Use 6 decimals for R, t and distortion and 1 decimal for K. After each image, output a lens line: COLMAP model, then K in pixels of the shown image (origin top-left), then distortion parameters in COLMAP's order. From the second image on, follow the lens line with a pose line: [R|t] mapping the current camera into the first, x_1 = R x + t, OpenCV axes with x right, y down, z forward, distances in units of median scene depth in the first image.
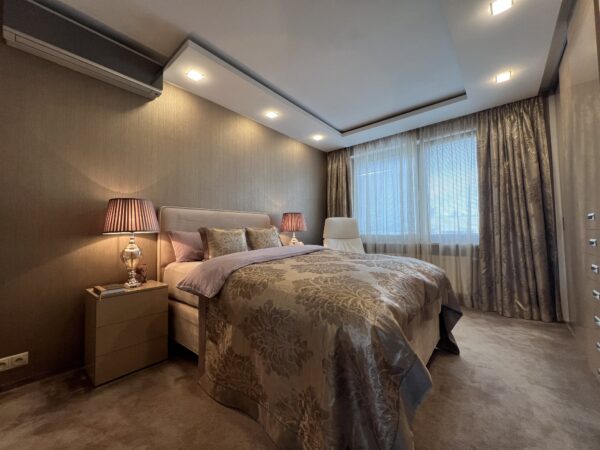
lens RADIAL K [[237.6, 0, 295.5], [0, 237.6, 224.6], [0, 0, 1]] dist [0.001163, 0.000078]
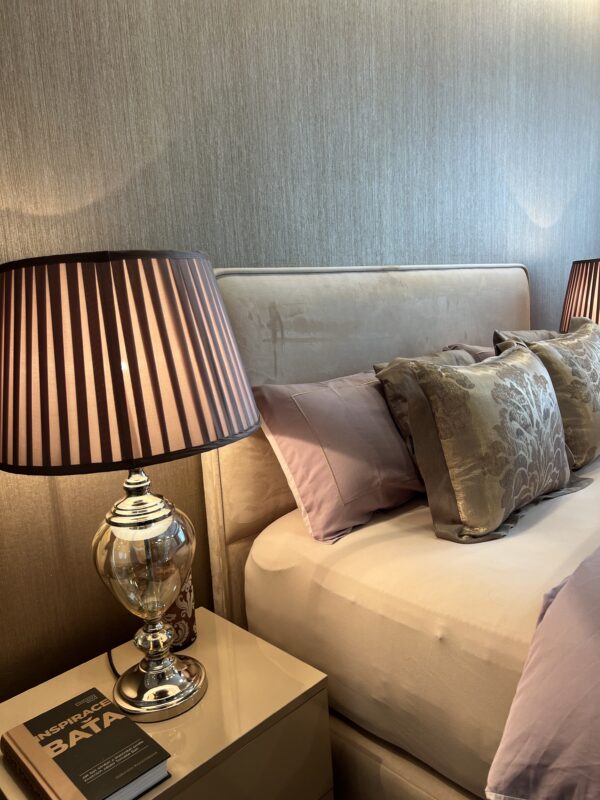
lens RADIAL K [[594.7, 0, 300.0], [0, 594.7, 400.0], [0, 0, 1]] dist [0.064030, -0.071444]
pose [[0.993907, -0.017936, -0.108752, -0.402906], [0.041169, 0.975671, 0.215338, -0.072272], [0.102244, -0.218503, 0.970465, 0.446071]]
